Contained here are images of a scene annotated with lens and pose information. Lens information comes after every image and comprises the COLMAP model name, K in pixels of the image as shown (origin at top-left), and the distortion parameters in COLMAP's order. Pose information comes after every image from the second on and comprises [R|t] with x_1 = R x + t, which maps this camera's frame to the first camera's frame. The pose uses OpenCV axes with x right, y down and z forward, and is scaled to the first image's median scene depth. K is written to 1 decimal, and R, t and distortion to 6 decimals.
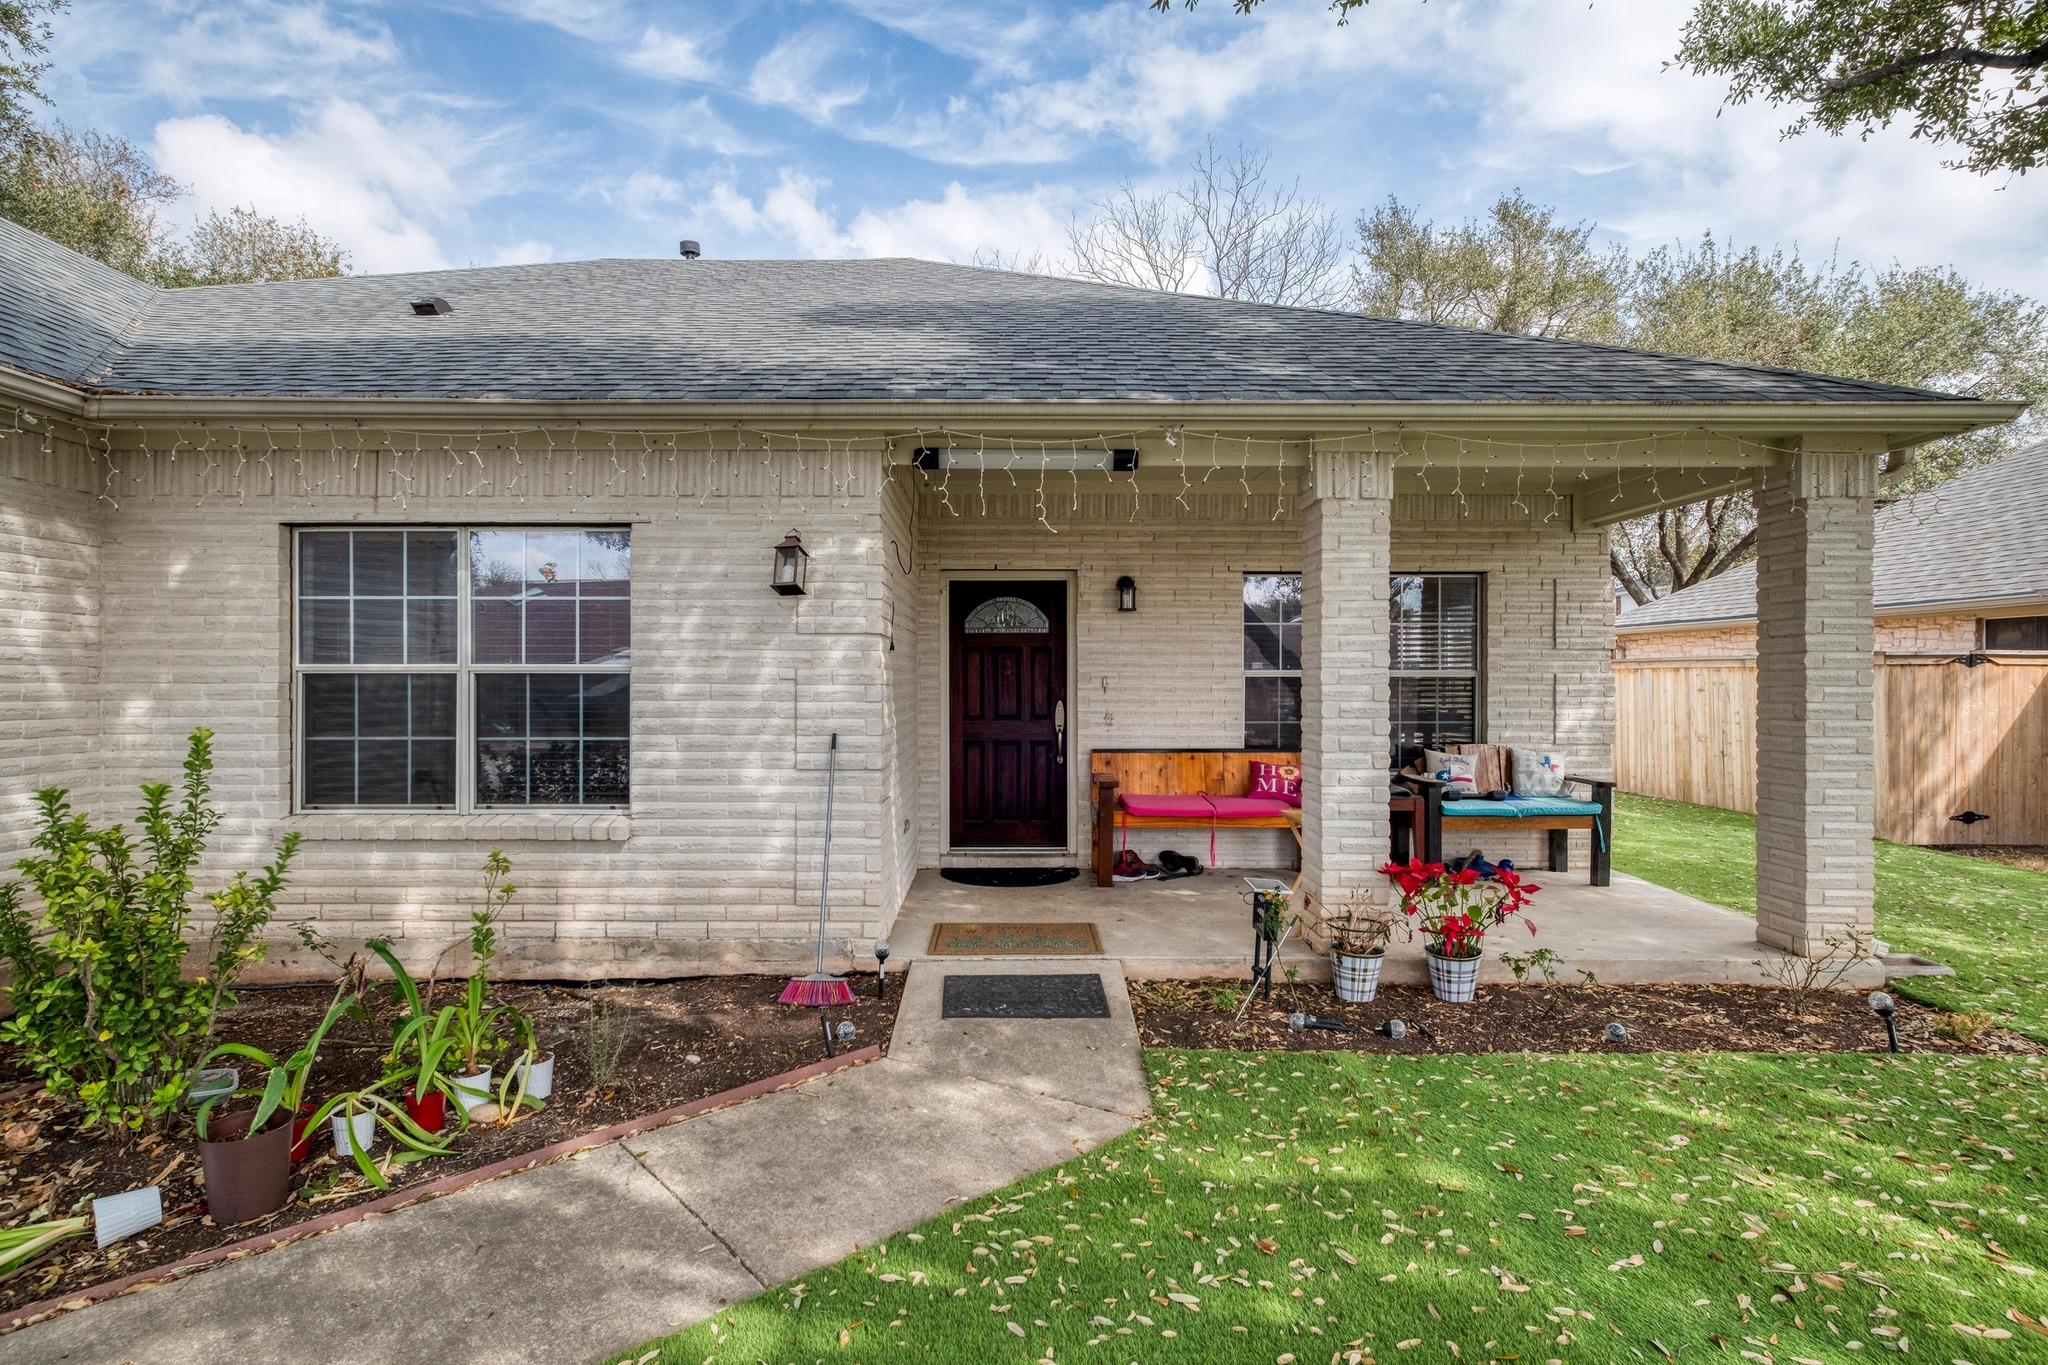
lens RADIAL K [[1030.6, 0, 1017.8], [0, 1030.6, 685.7], [0, 0, 1]] dist [0.003421, -0.000083]
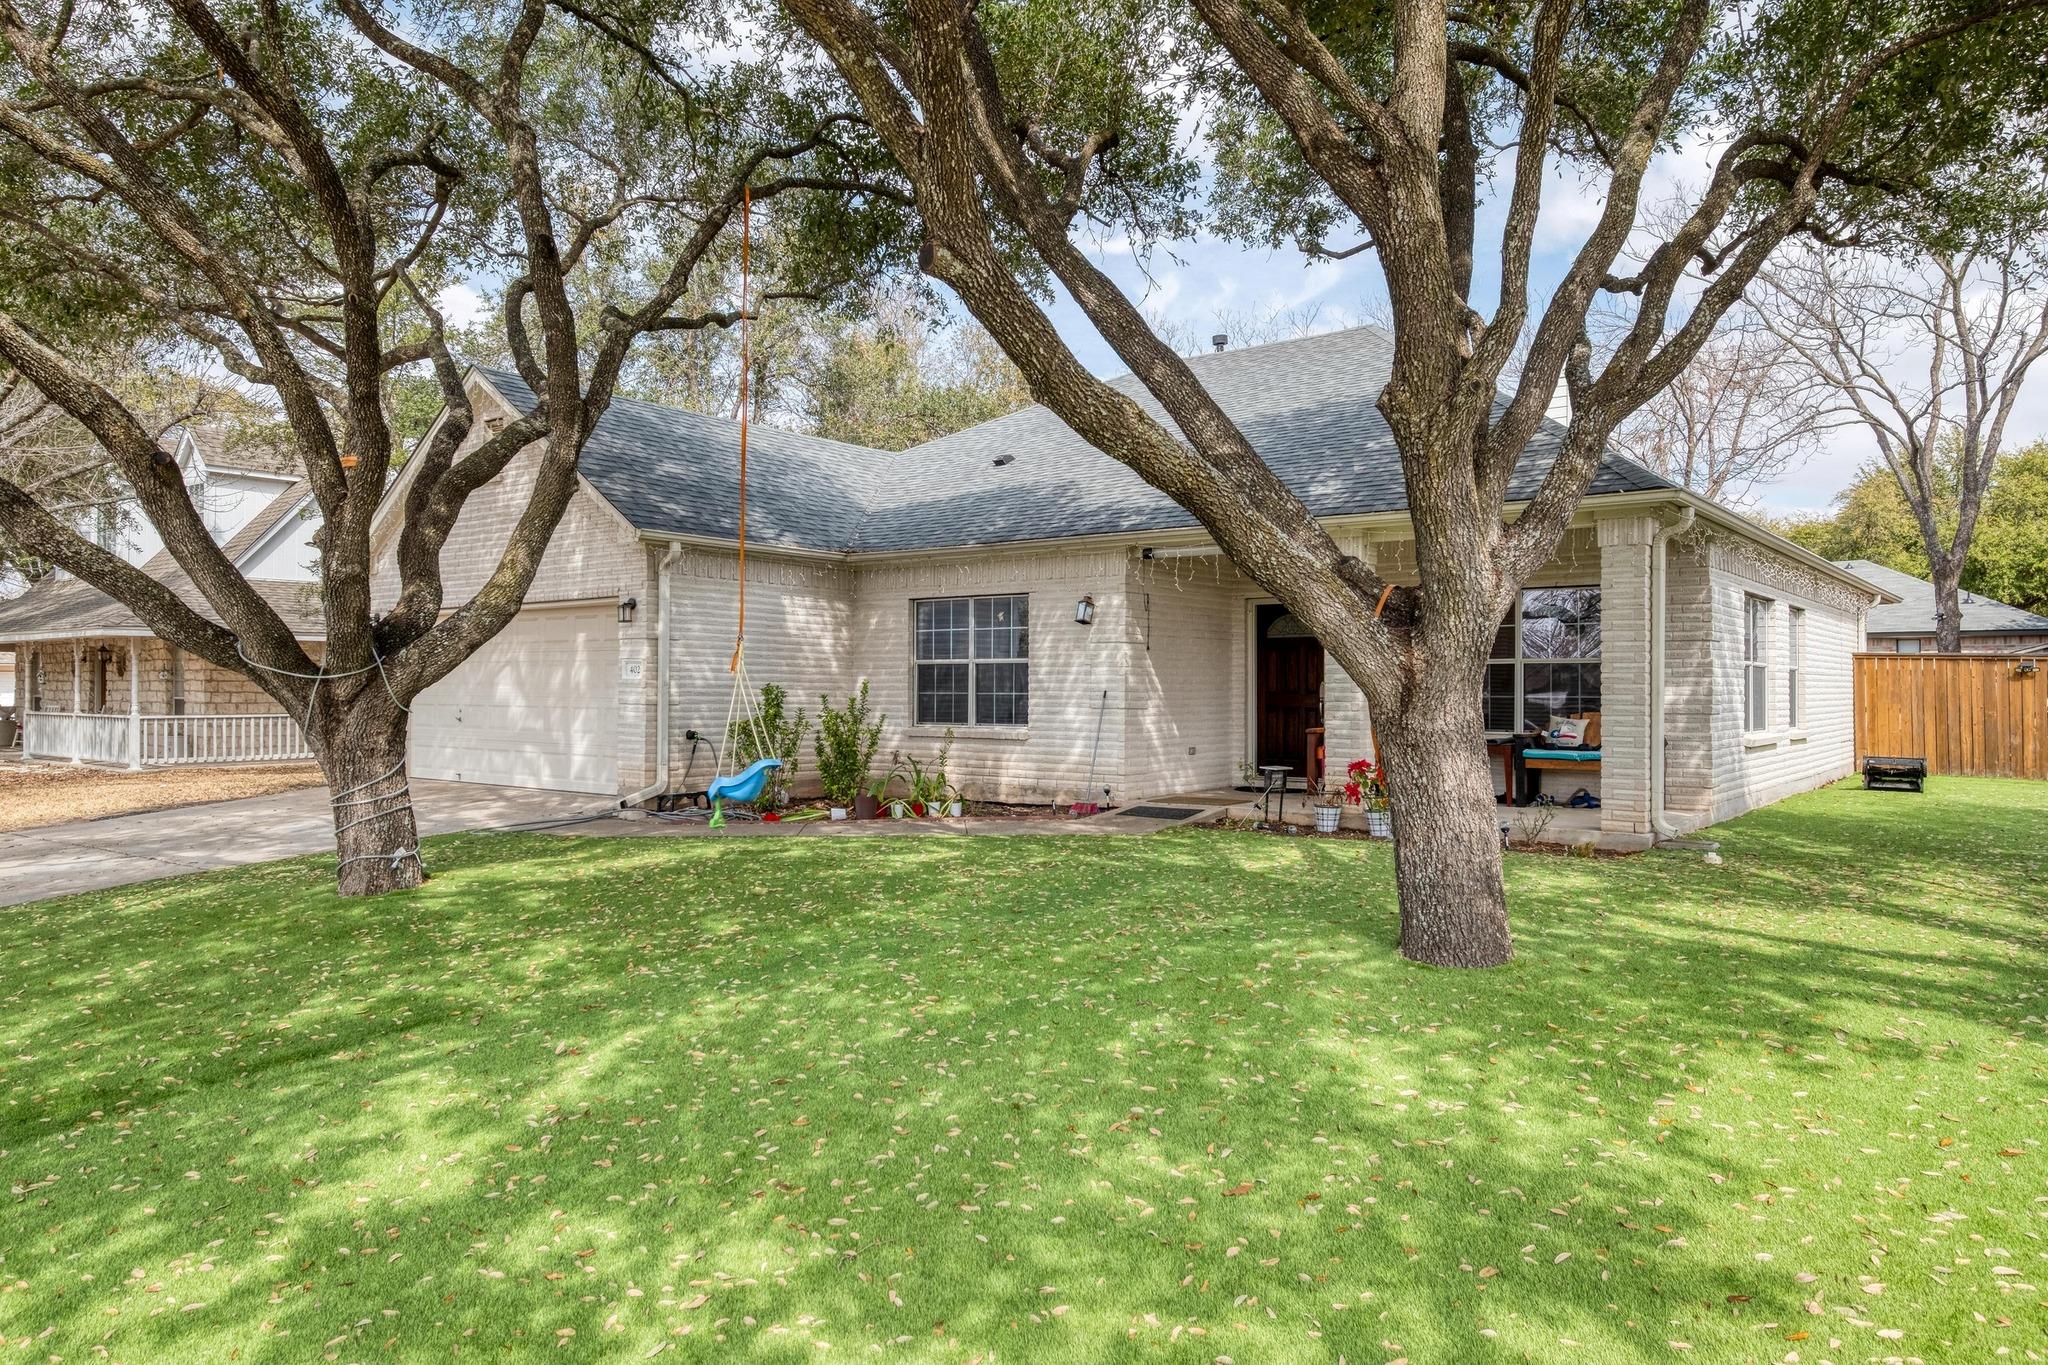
lens RADIAL K [[1353.3, 0, 1025.4], [0, 1353.3, 684.6], [0, 0, 1]] dist [-0.002285, -0.000142]
pose [[0.794873, -0.000810, -0.606775, 1.324625], [-0.007992, 0.999898, -0.011804, 0.066510], [0.606723, 0.014232, 0.794786, -1.239470]]
